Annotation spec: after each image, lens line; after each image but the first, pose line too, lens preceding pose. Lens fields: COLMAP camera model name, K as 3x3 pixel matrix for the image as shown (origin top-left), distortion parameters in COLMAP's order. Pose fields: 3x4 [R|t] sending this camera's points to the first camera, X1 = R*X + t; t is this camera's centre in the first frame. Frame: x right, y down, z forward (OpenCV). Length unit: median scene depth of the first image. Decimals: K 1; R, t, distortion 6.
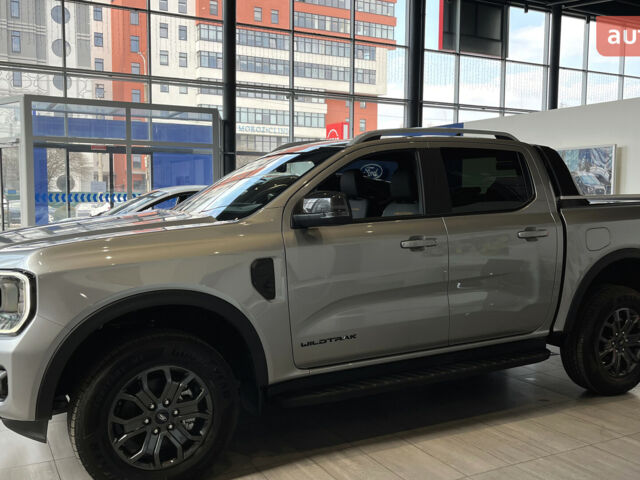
lens RADIAL K [[623.8, 0, 320.2], [0, 623.8, 255.0], [0, 0, 1]] dist [0.066627, 0.005888]
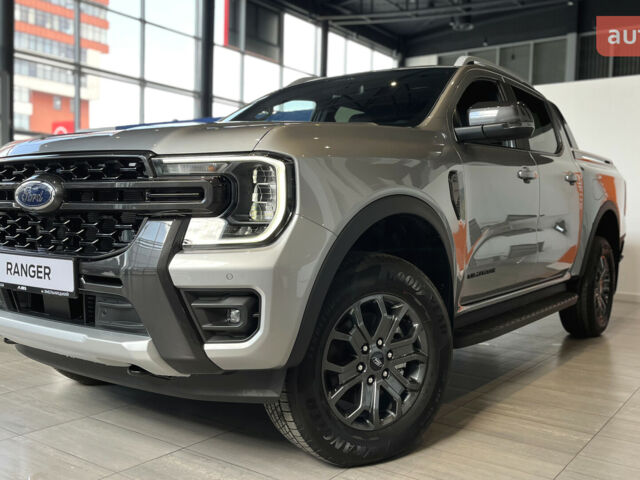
lens RADIAL K [[641.8, 0, 320.0], [0, 641.8, 240.0], [0, 0, 1]] dist [0.055962, -0.022098]
pose [[0.916153, -0.005971, 0.400783, -0.635422], [0.022903, 0.999035, -0.037472, 0.134304], [-0.400173, 0.043509, 0.915406, 0.285304]]
